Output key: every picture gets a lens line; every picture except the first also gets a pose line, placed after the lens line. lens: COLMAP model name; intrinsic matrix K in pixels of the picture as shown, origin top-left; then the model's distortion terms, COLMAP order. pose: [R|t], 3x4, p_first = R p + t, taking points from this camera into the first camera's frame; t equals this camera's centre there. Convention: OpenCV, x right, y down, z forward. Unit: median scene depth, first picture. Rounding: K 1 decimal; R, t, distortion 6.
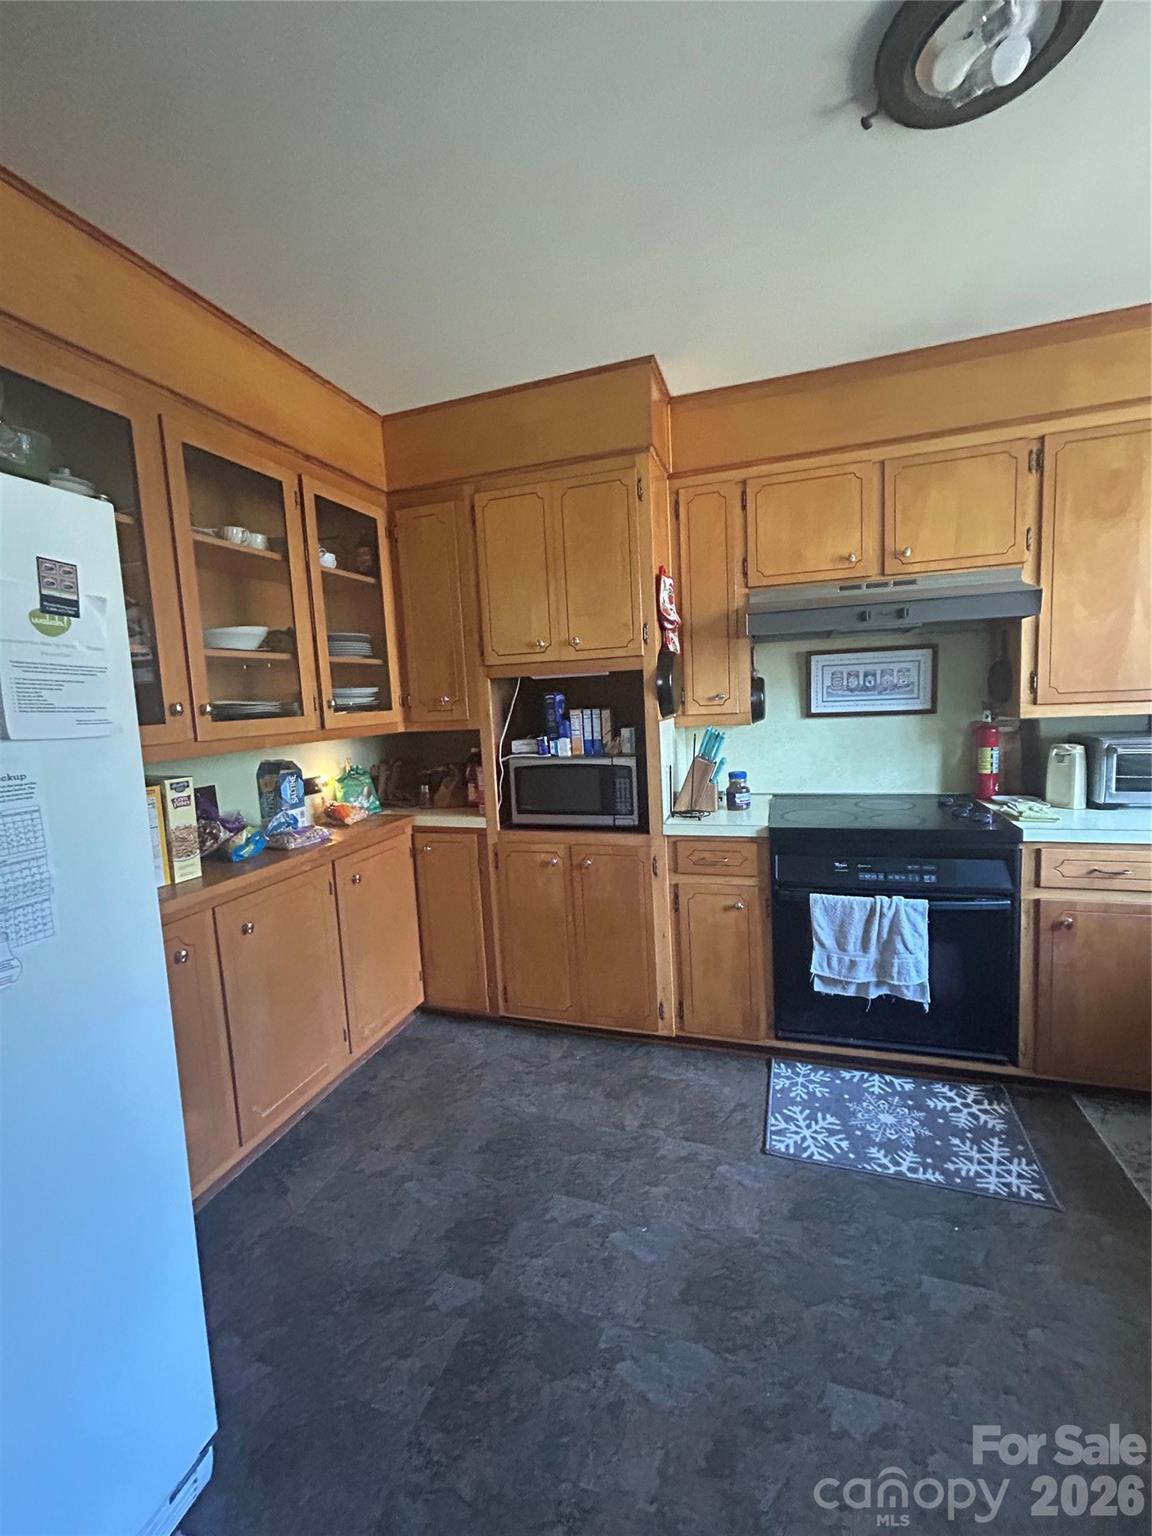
lens RADIAL K [[626.3, 0, 581.6], [0, 626.3, 760.1], [0, 0, 1]] dist [-0.000693, 0.002070]
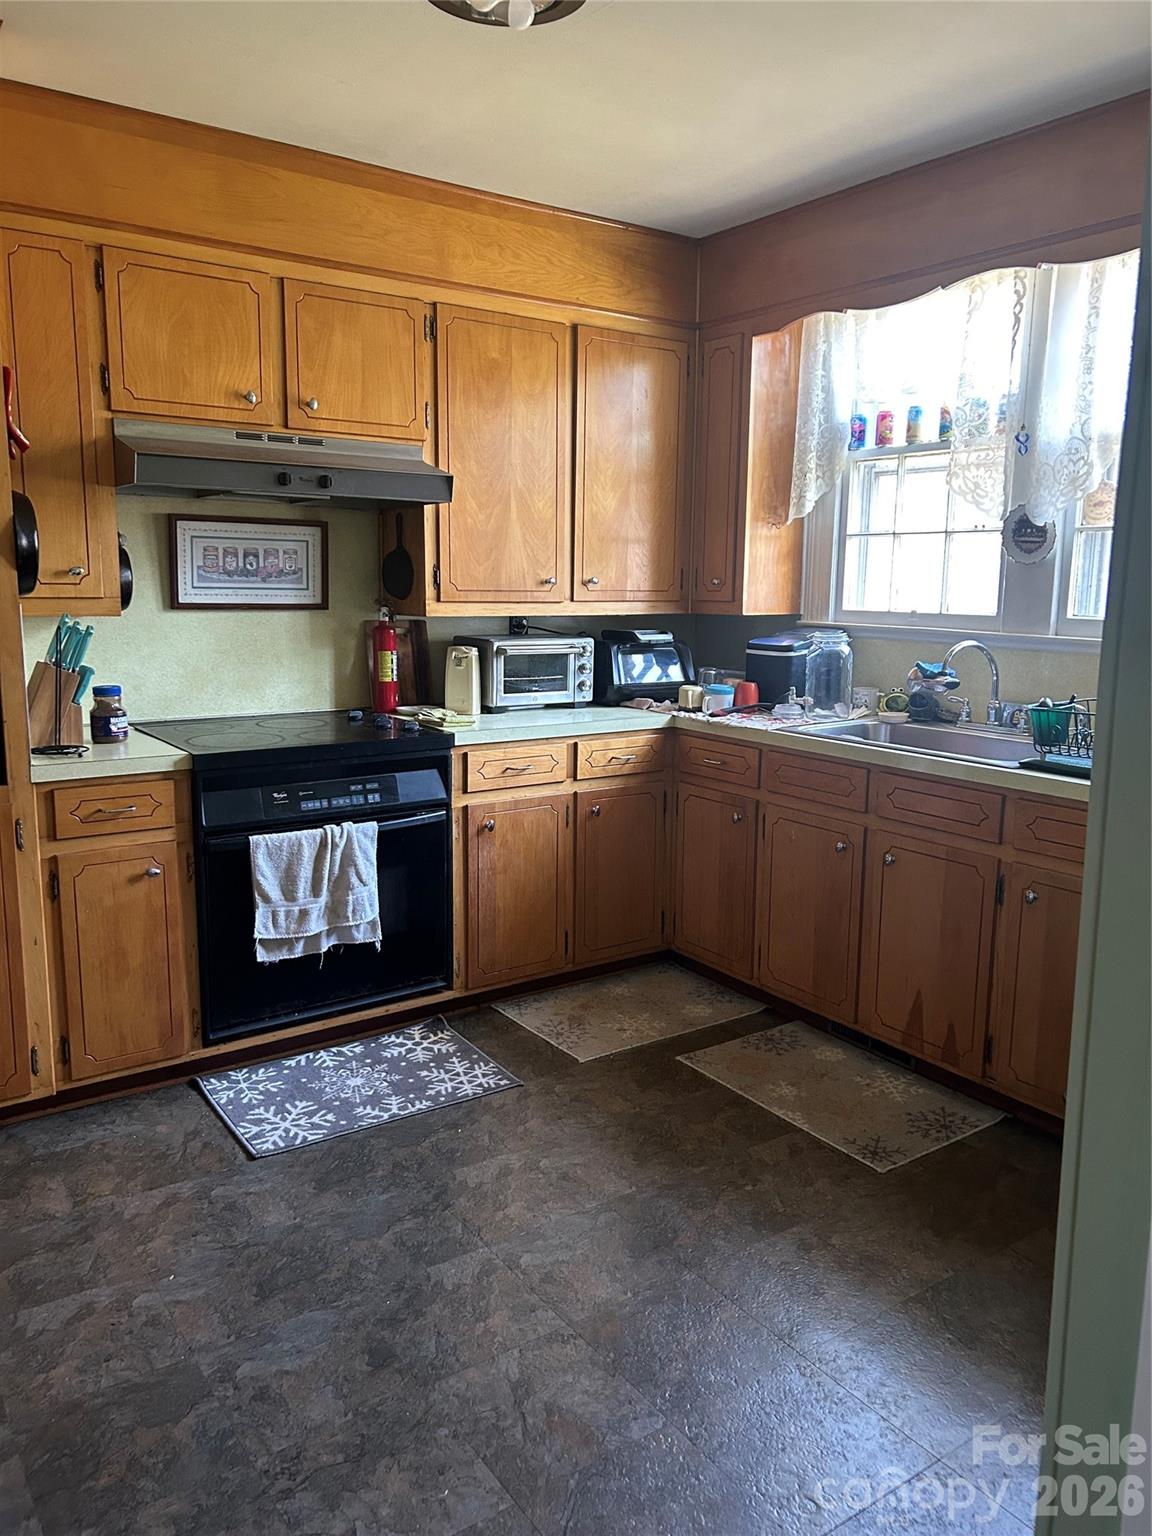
lens RADIAL K [[1165.9, 0, 577.7], [0, 1165.9, 769.2], [0, 0, 1]] dist [0.043593, -0.032820]
pose [[0.594029, -0.074721, 0.800966, -0.541045], [0.040926, 0.997195, 0.062674, 0.057506], [-0.803402, -0.004450, 0.595420, -0.178172]]
